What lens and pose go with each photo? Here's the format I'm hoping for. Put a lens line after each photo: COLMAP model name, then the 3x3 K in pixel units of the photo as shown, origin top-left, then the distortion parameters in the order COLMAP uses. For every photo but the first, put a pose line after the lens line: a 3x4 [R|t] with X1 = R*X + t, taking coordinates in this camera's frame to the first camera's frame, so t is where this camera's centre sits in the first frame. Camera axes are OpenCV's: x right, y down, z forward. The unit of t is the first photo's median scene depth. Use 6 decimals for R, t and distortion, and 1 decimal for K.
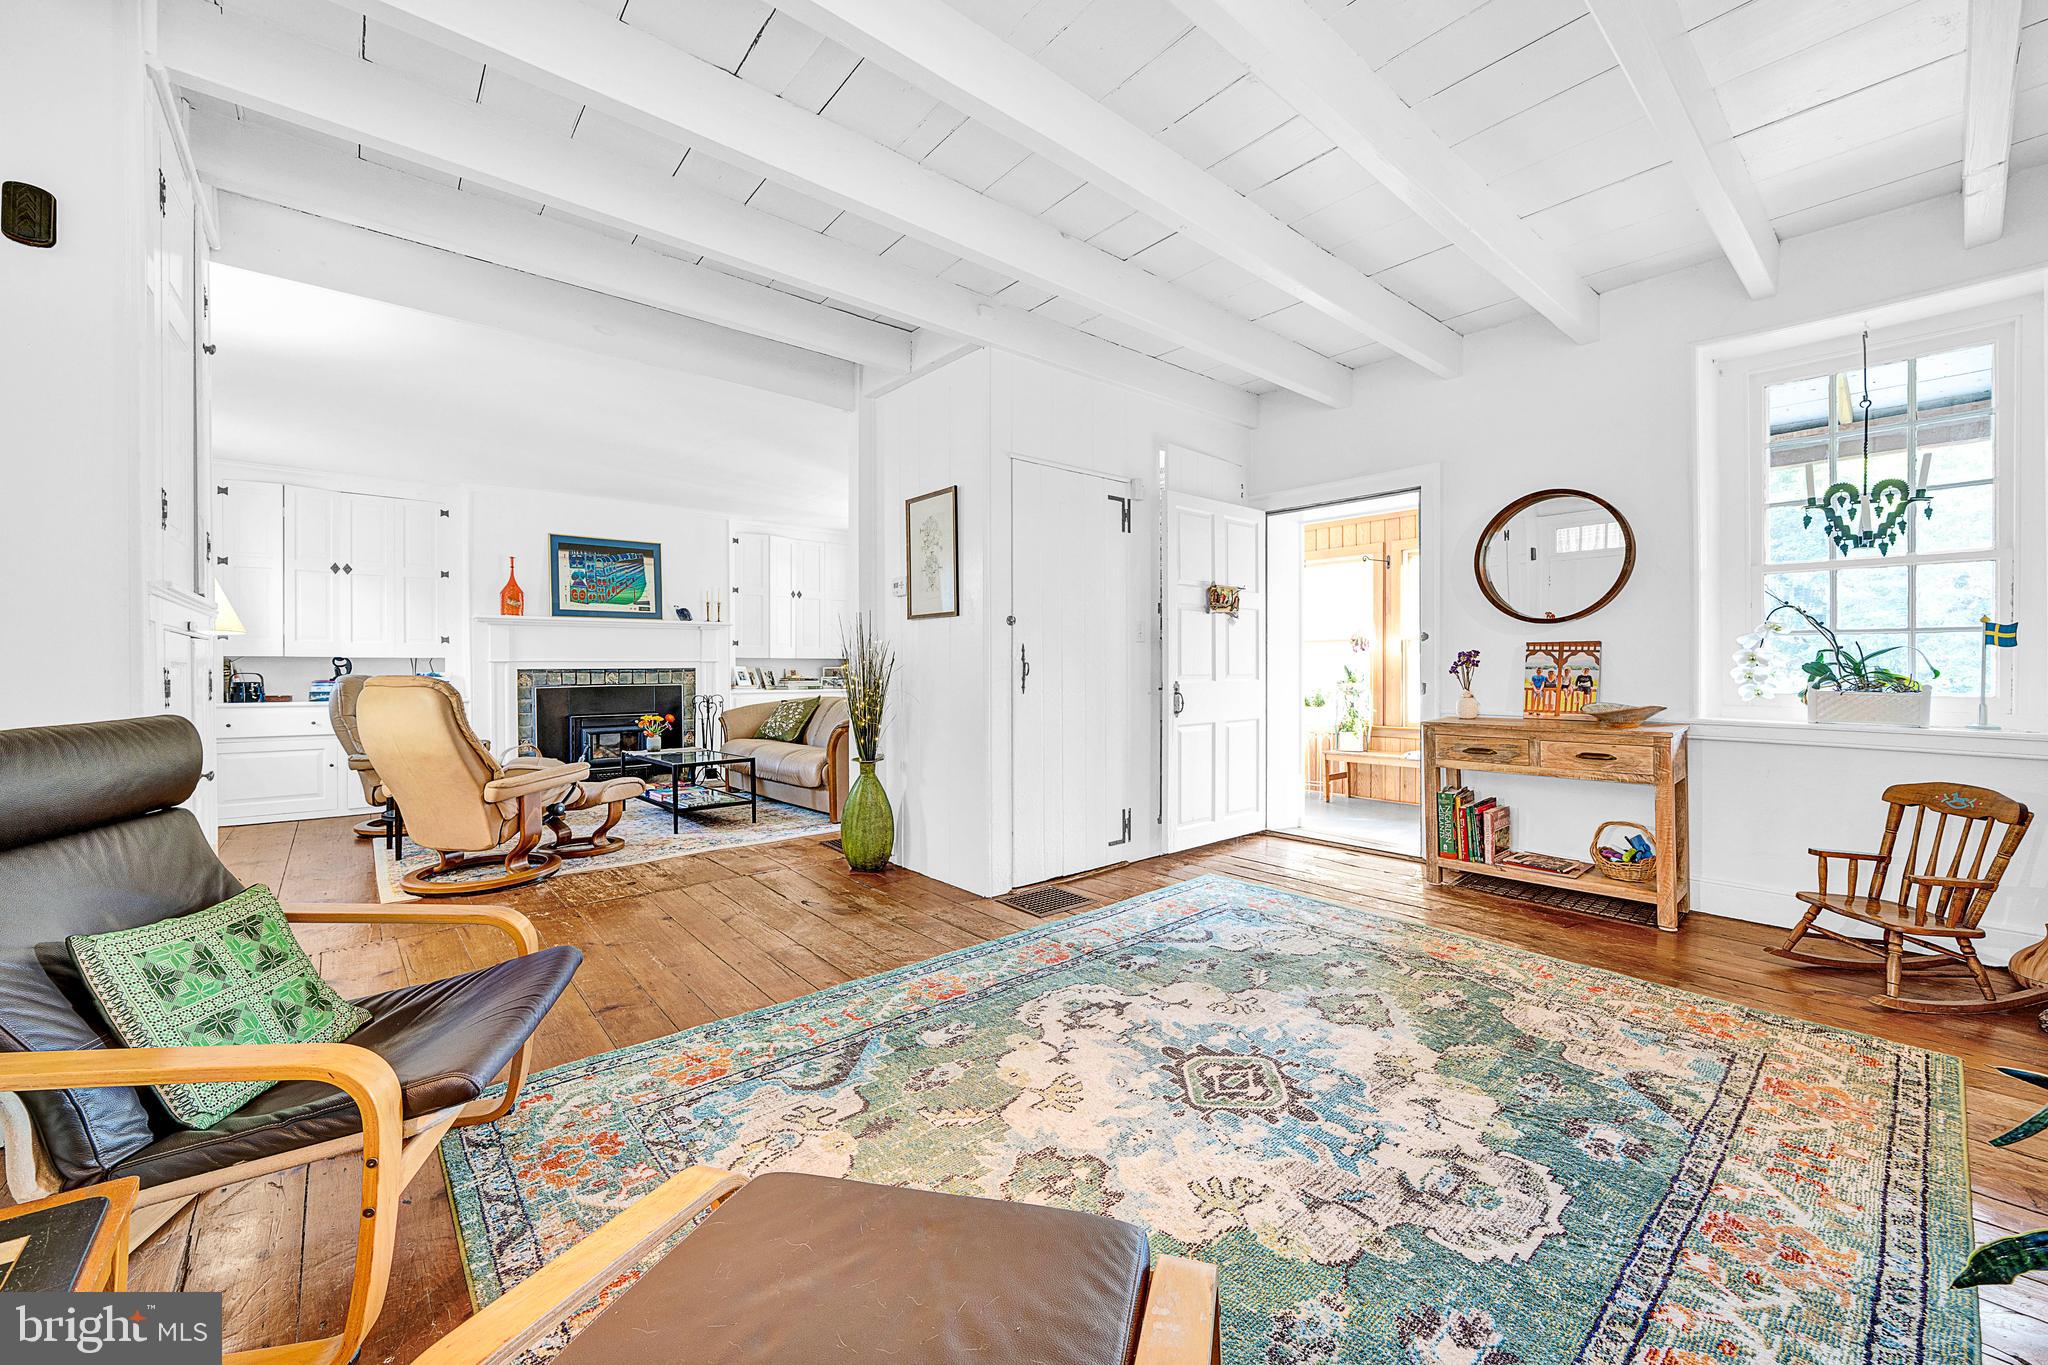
lens RADIAL K [[793.2, 0, 1024.0], [0, 793.2, 682.5], [0, 0, 1]] dist [0.000196, -0.000078]
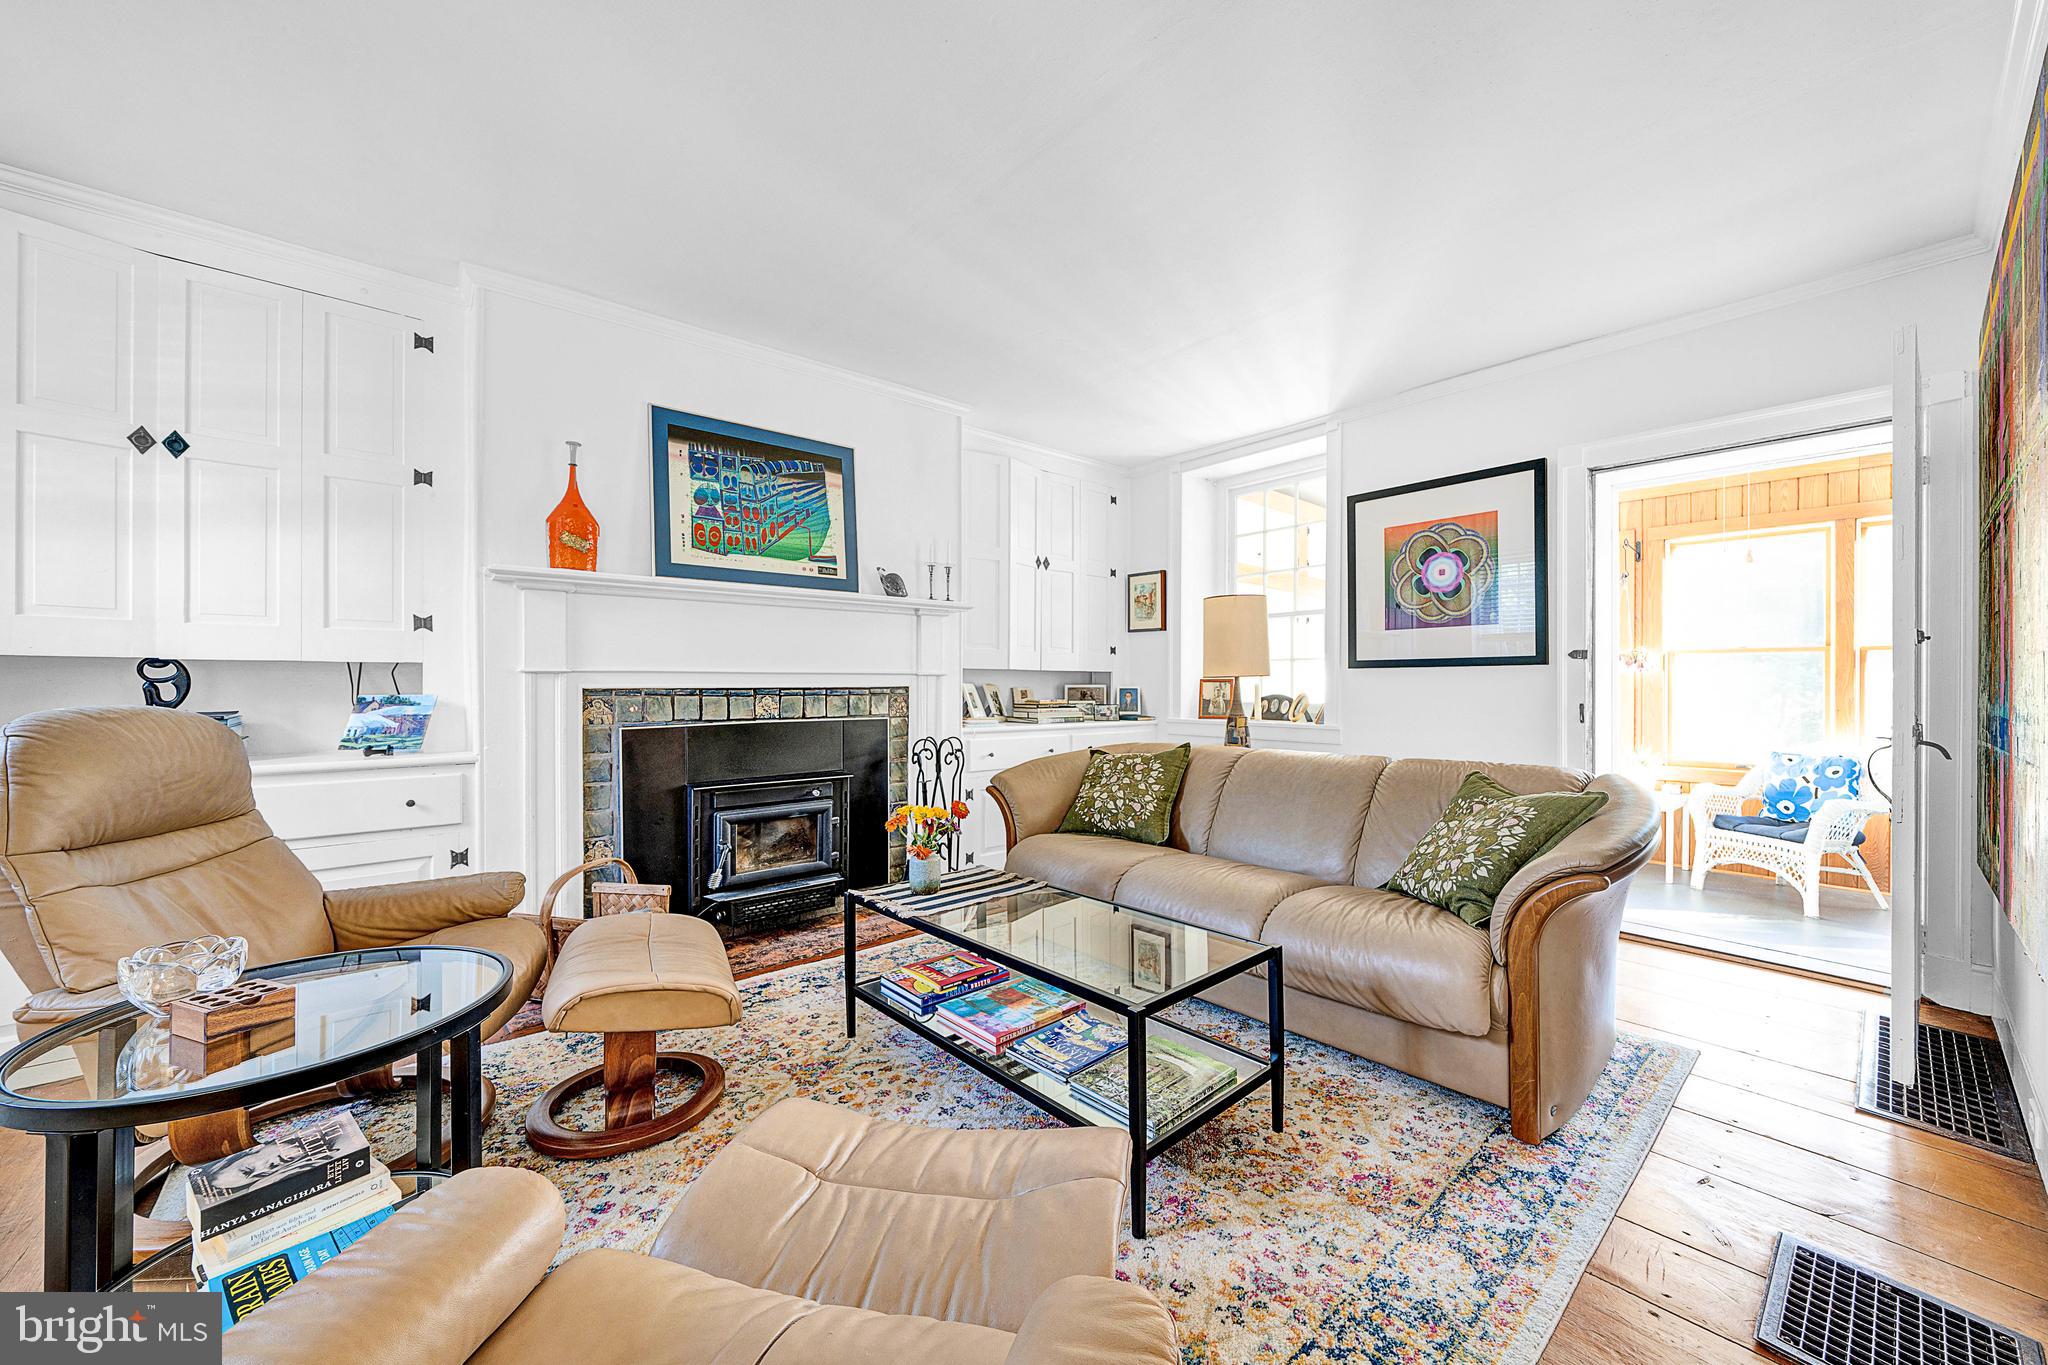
lens RADIAL K [[738.9, 0, 1033.9], [0, 738.9, 696.3], [0, 0, 1]] dist [-0.001109, -0.000058]
pose [[0.999972, 0.000745, 0.007497, -0.365411], [-0.000699, 0.999981, -0.006095, -0.009329], [-0.007502, 0.006090, 0.999953, 0.547340]]
